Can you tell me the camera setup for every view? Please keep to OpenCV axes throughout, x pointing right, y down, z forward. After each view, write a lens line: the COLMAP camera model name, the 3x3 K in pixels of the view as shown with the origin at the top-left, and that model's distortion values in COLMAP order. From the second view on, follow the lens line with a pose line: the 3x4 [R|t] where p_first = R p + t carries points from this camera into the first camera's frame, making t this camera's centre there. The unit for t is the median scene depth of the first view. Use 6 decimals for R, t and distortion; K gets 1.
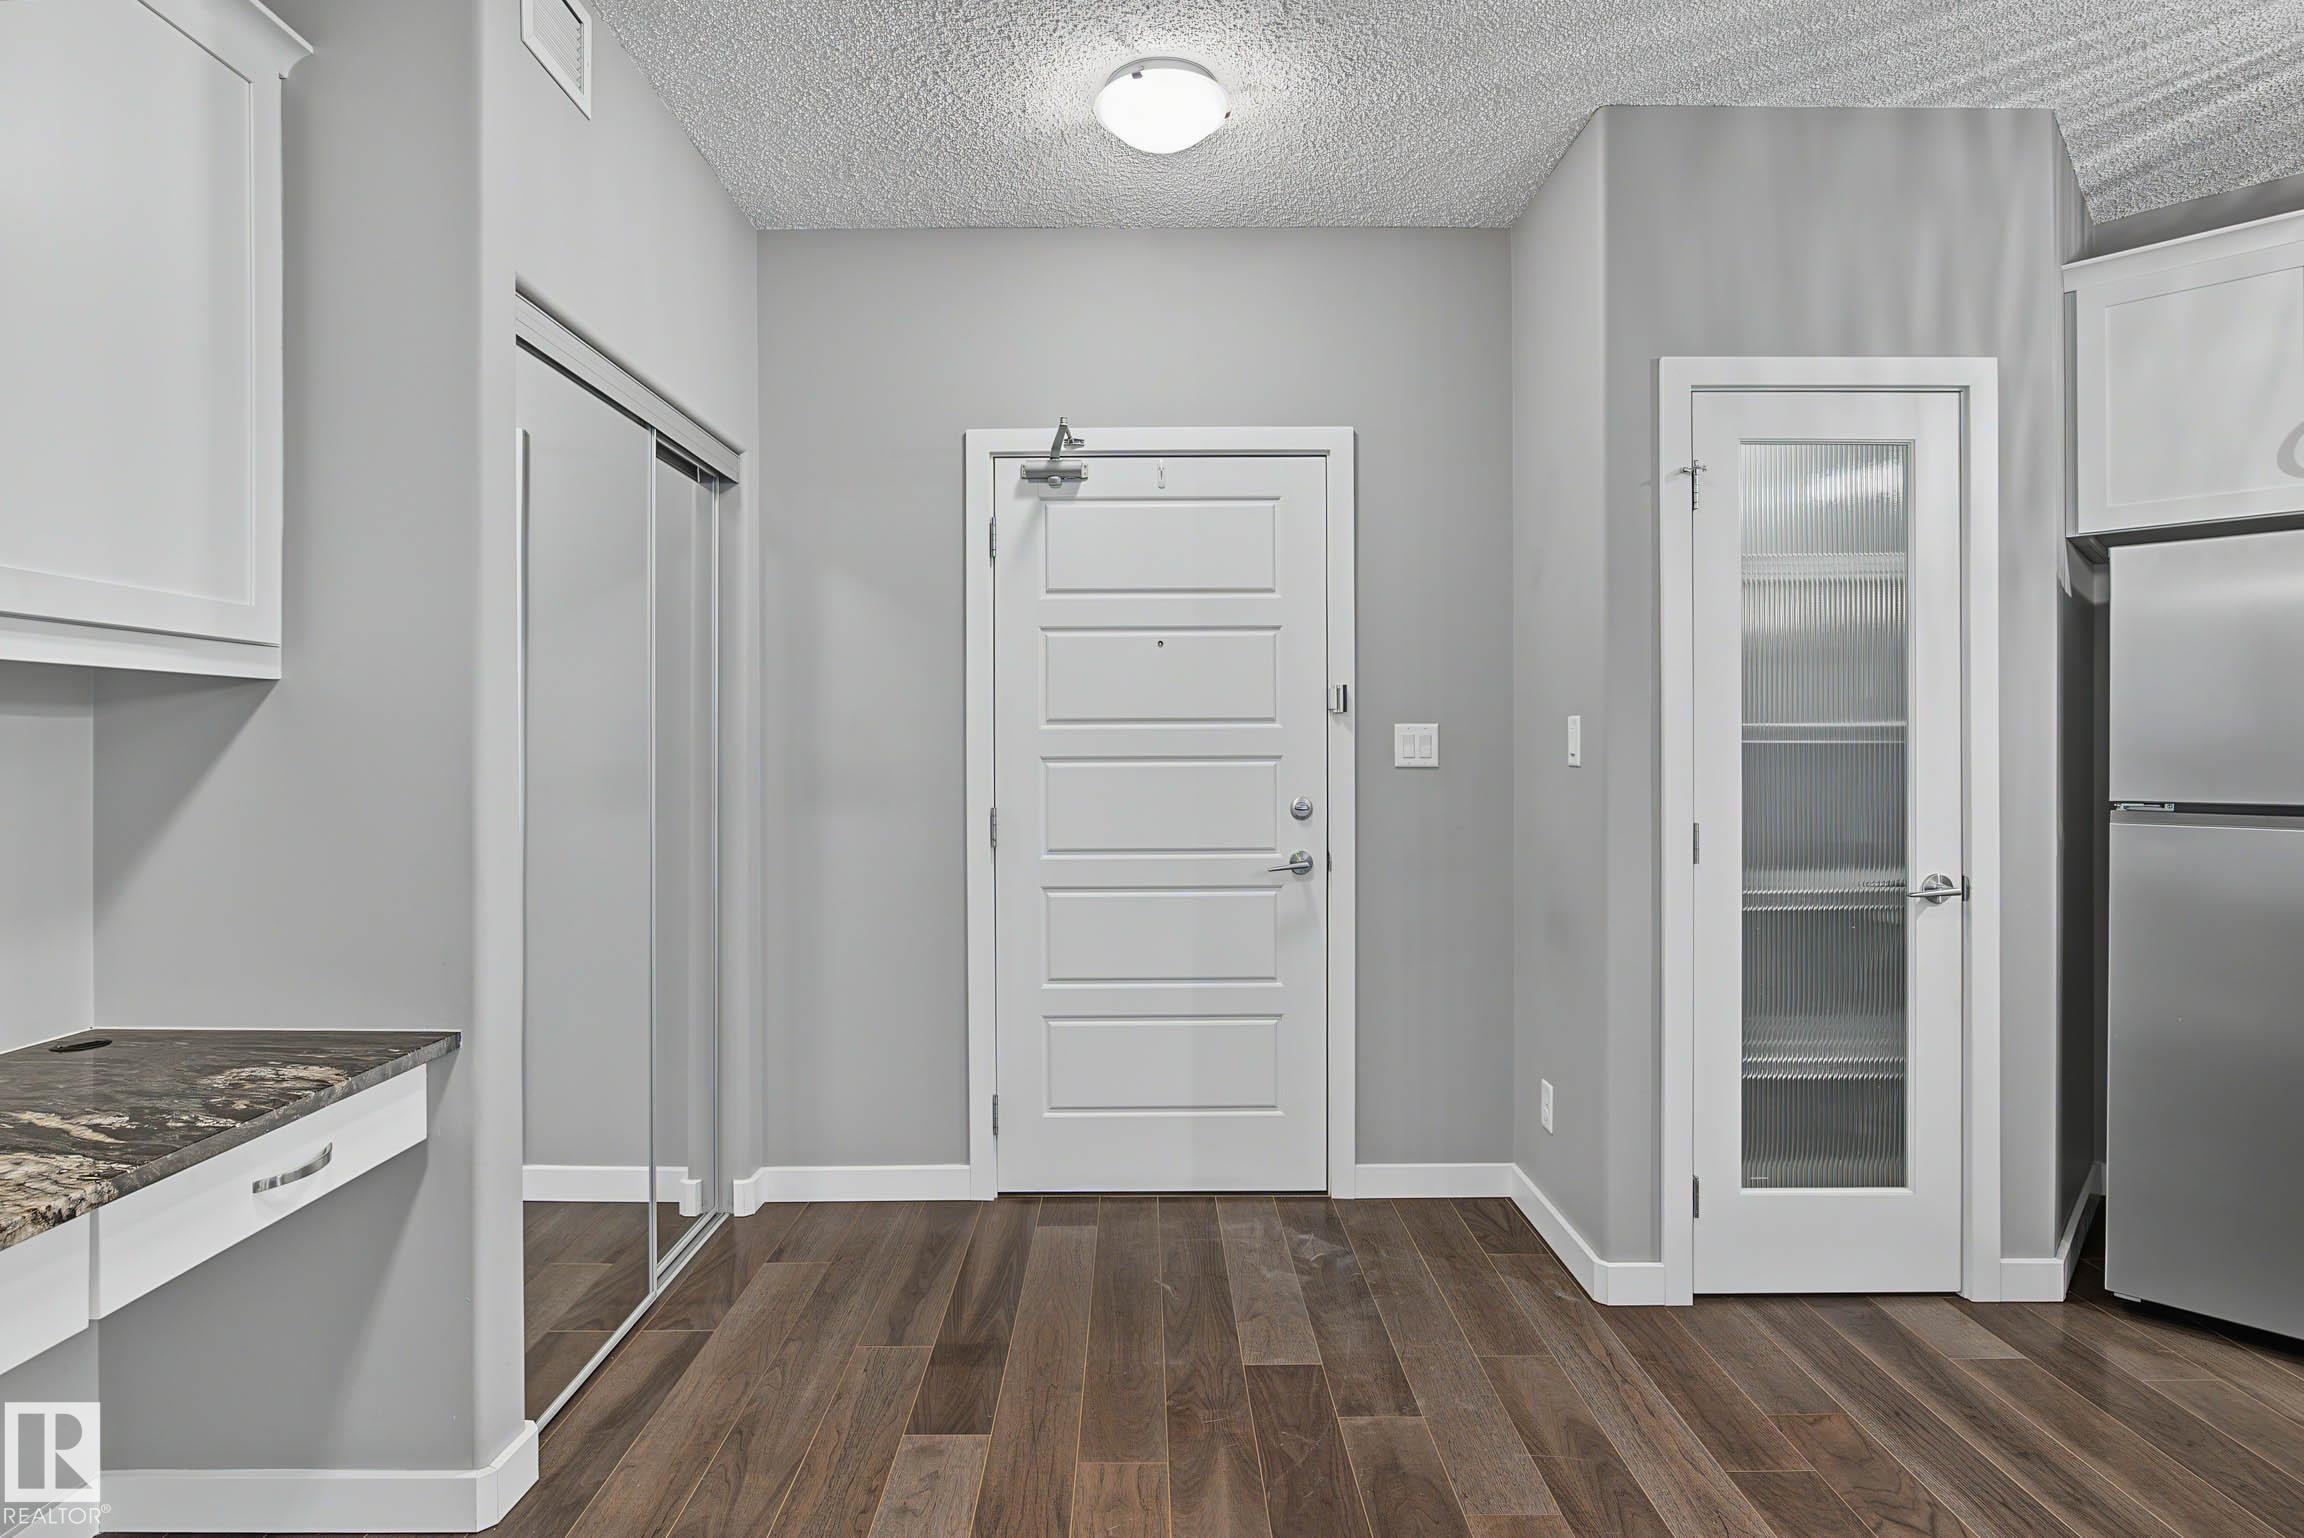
lens RADIAL K [[1145.5, 0, 1146.2], [0, 1145.5, 749.9], [0, 0, 1]] dist [-0.009033, 0.000263]
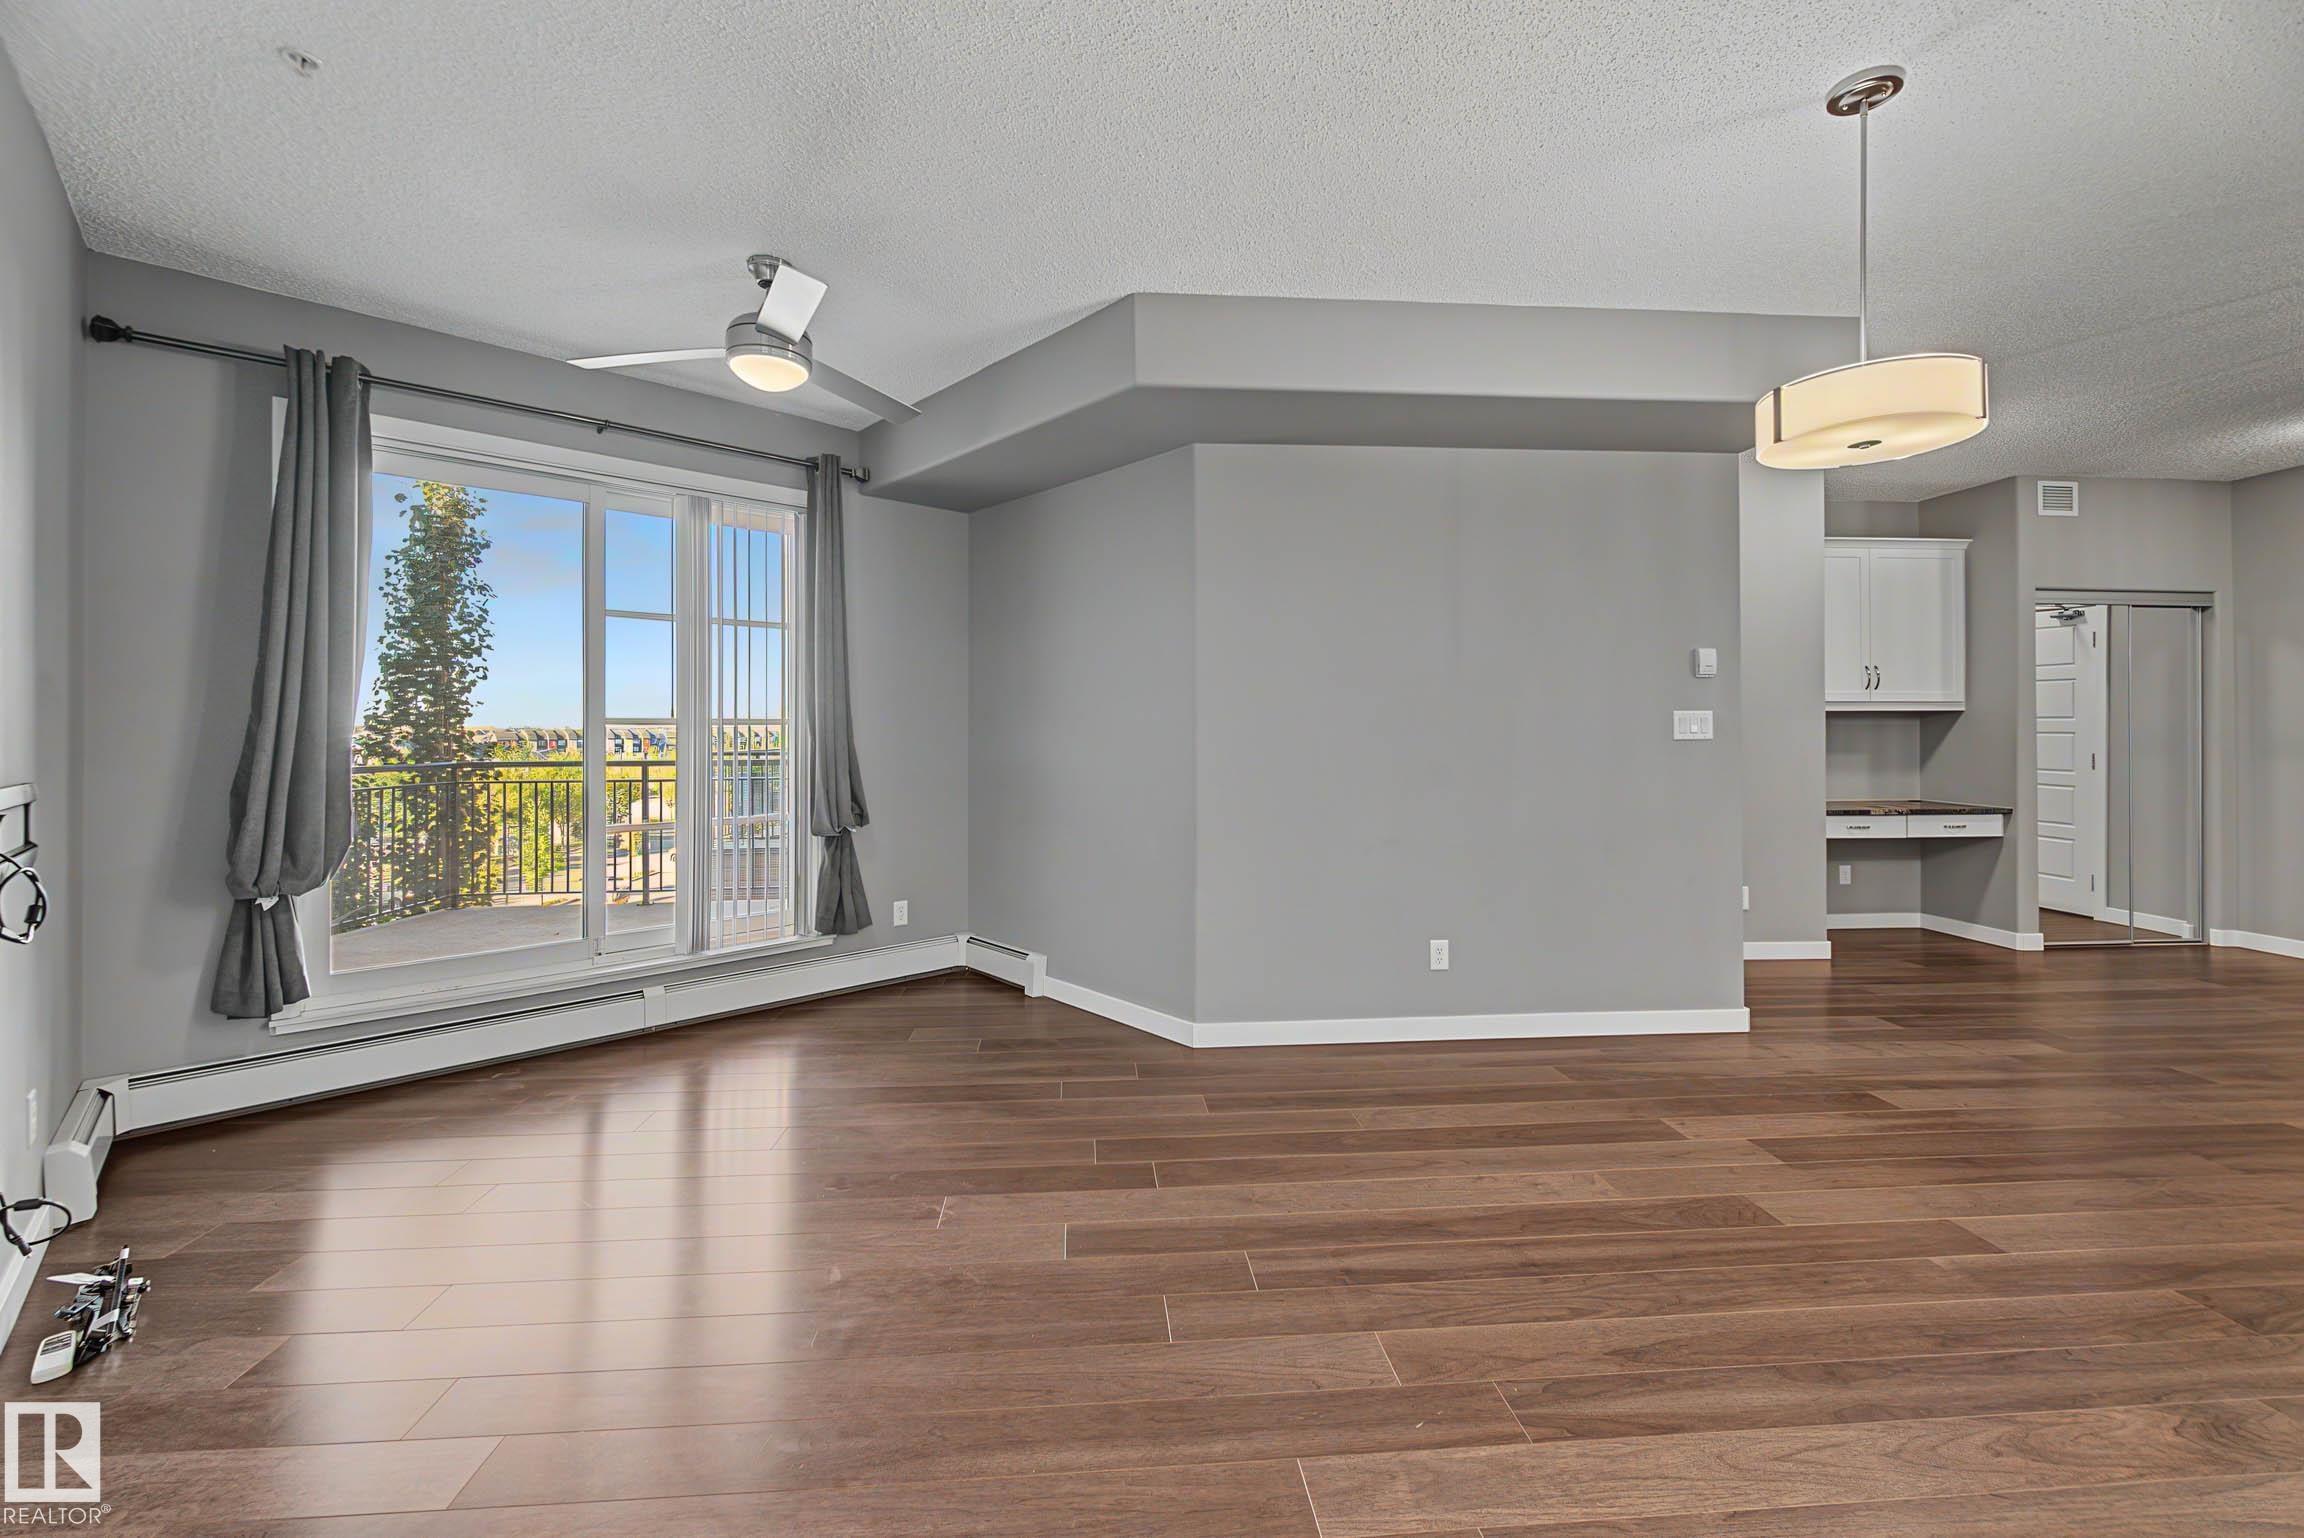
lens RADIAL K [[941.0, 0, 1143.7], [0, 941.0, 717.7], [0, 0, 1]] dist [0.002558, -0.000577]
pose [[0.075645, -0.004954, -0.997123, 1.438749], [-0.004003, 0.999978, -0.005271, -0.007952], [0.997127, 0.004390, 0.075623, -1.301960]]
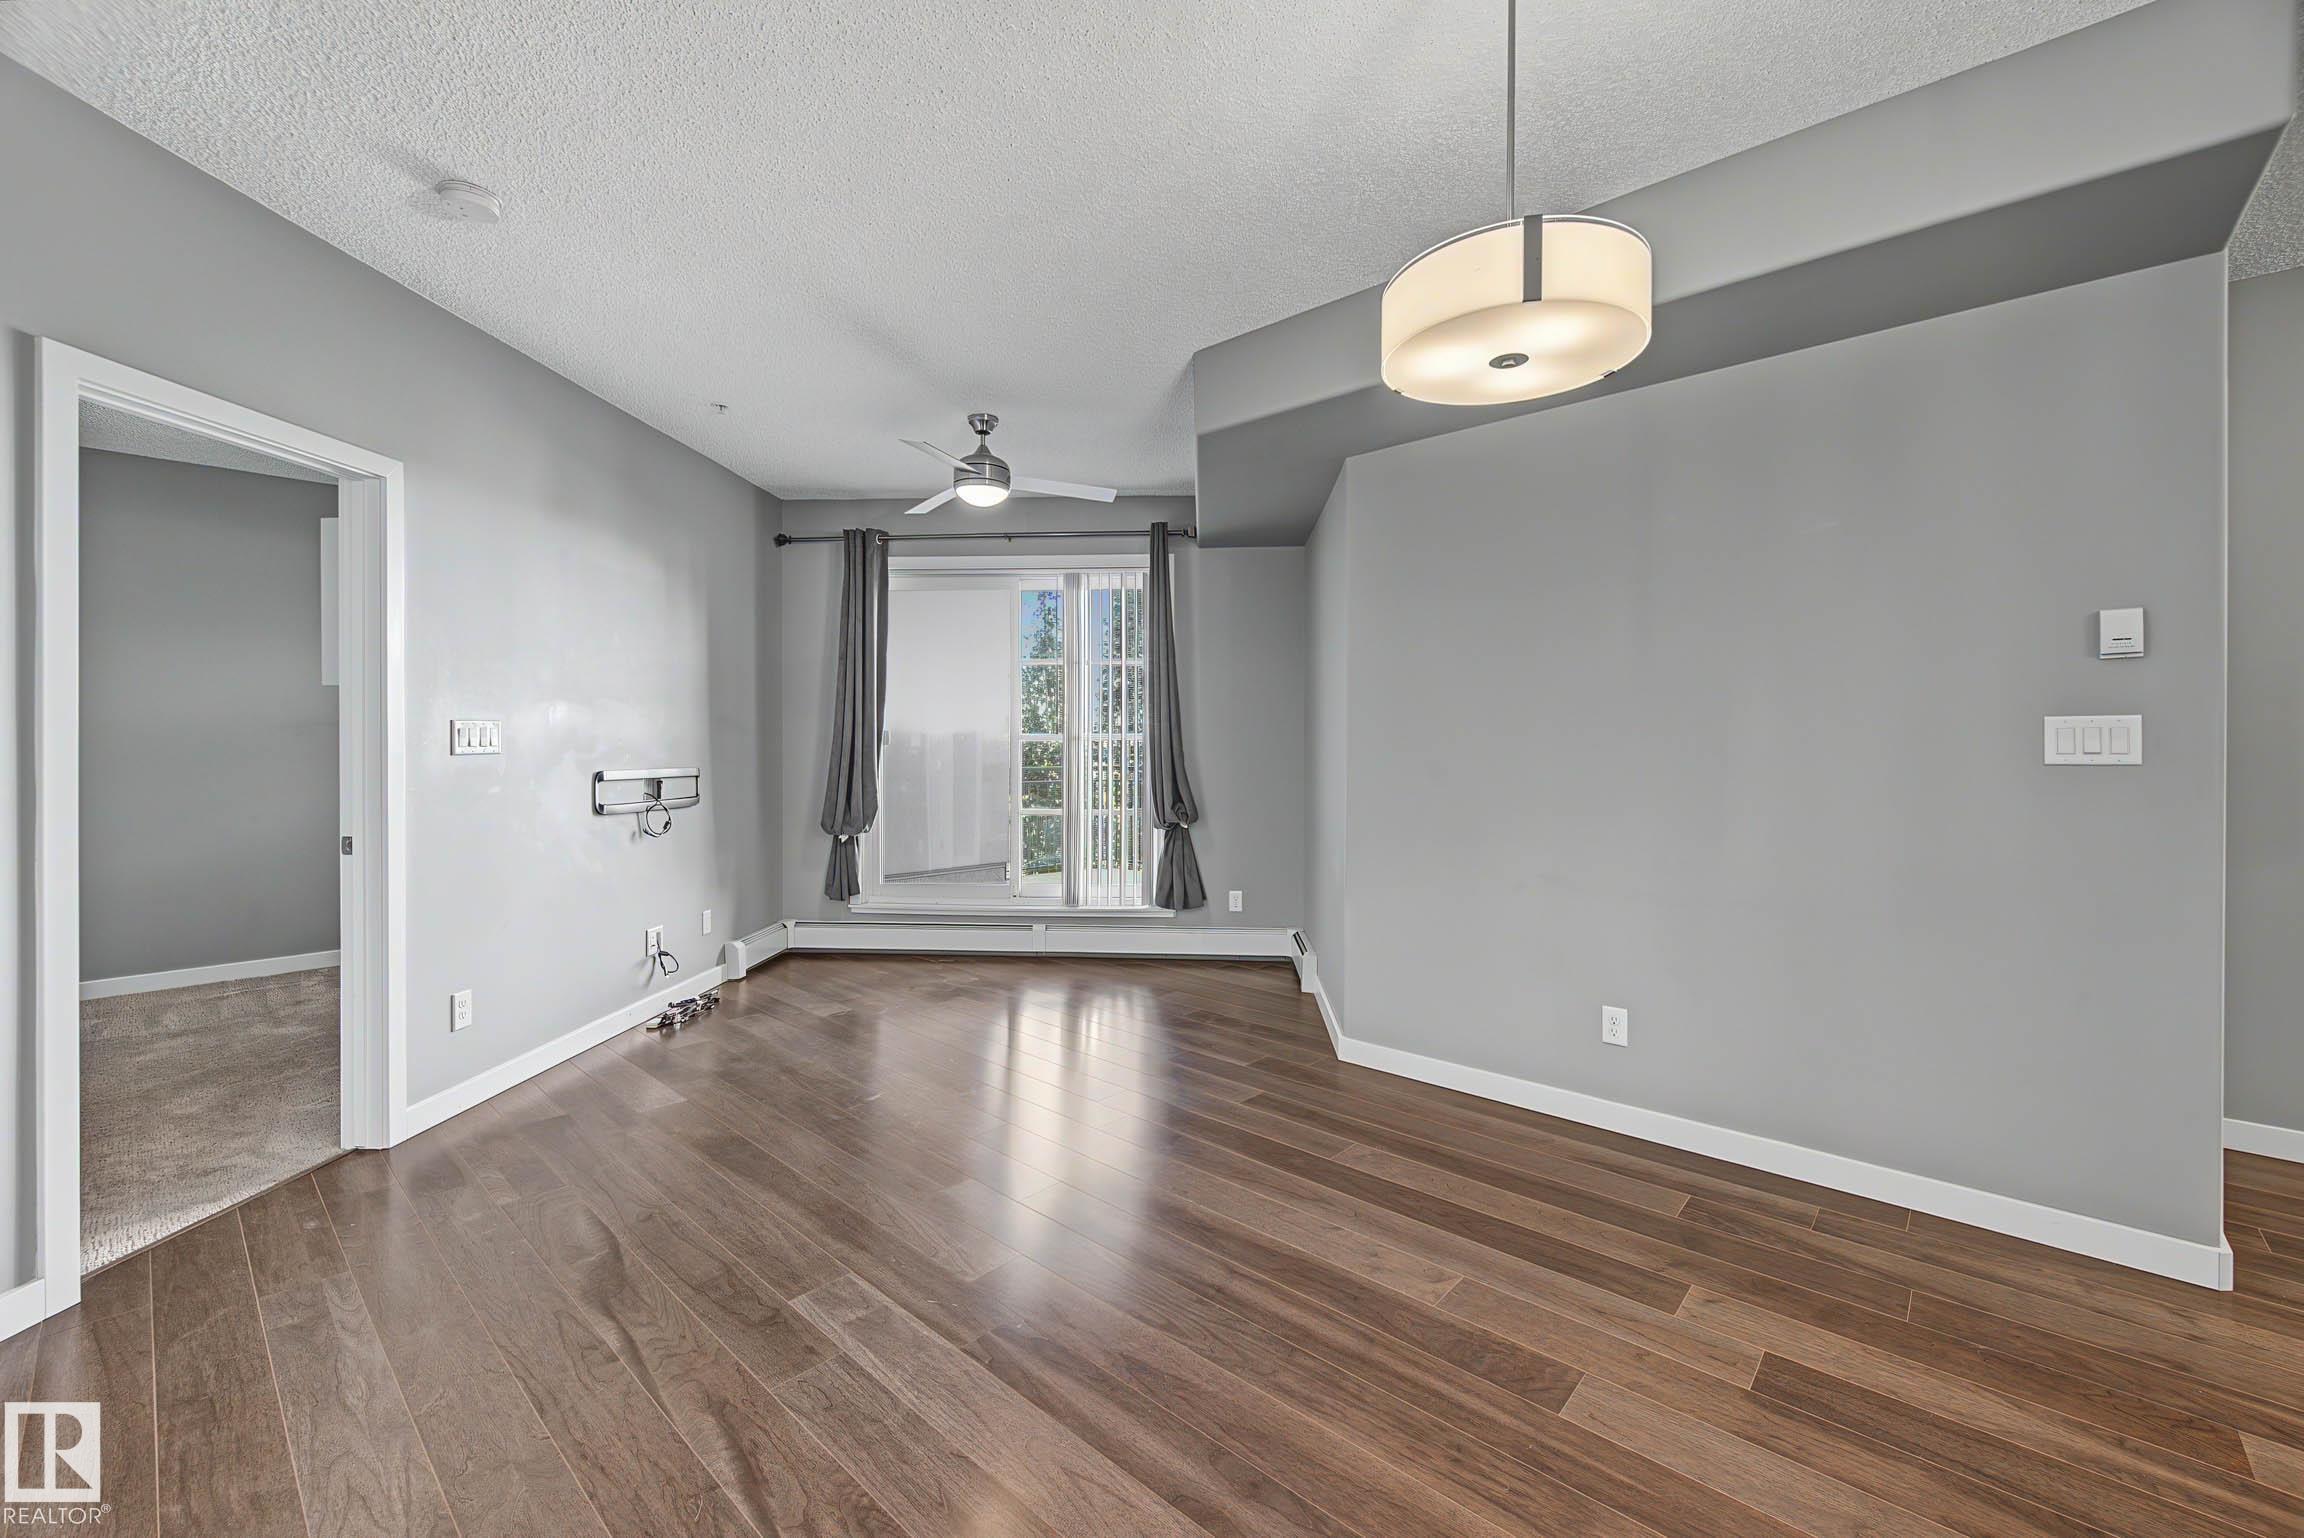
lens RADIAL K [[931.7, 0, 1154.3], [0, 931.7, 738.9], [0, 0, 1]] dist [0.002040, -0.000305]
pose [[-0.675778, 0.003278, -0.737098, 1.271216], [-0.000154, 0.999989, 0.004587, -0.013034], [0.737105, 0.003213, -0.675771, -0.414954]]
